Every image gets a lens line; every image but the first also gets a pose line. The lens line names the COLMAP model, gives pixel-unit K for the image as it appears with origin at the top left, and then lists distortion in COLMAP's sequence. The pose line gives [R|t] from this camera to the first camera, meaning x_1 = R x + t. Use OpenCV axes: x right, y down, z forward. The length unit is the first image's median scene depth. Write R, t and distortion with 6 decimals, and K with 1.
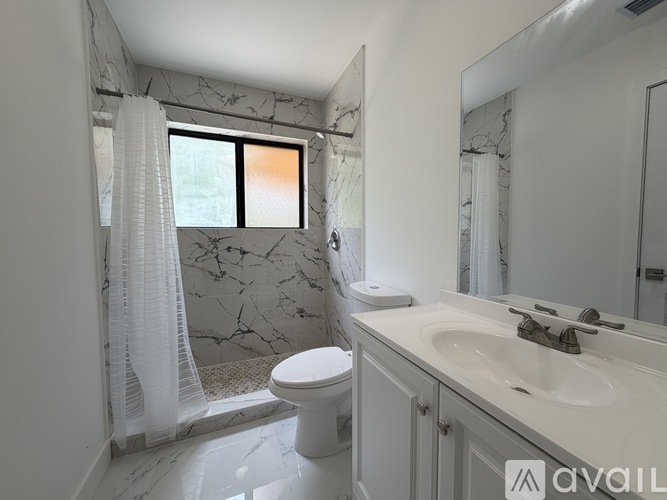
lens RADIAL K [[268.3, 0, 333.5], [0, 268.3, 250.0], [0, 0, 1]] dist [0.000153, -0.000147]
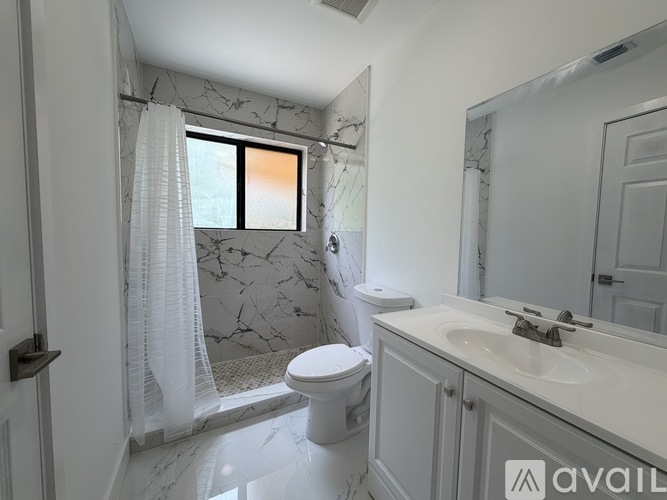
lens RADIAL K [[268.3, 0, 333.5], [0, 268.3, 250.0], [0, 0, 1]] dist [0.000153, -0.000147]
pose [[0.995112, 0.018999, 0.096912, -0.143370], [-0.020066, 0.999748, 0.010052, -0.032704], [-0.096697, -0.011947, 0.995242, -0.082520]]
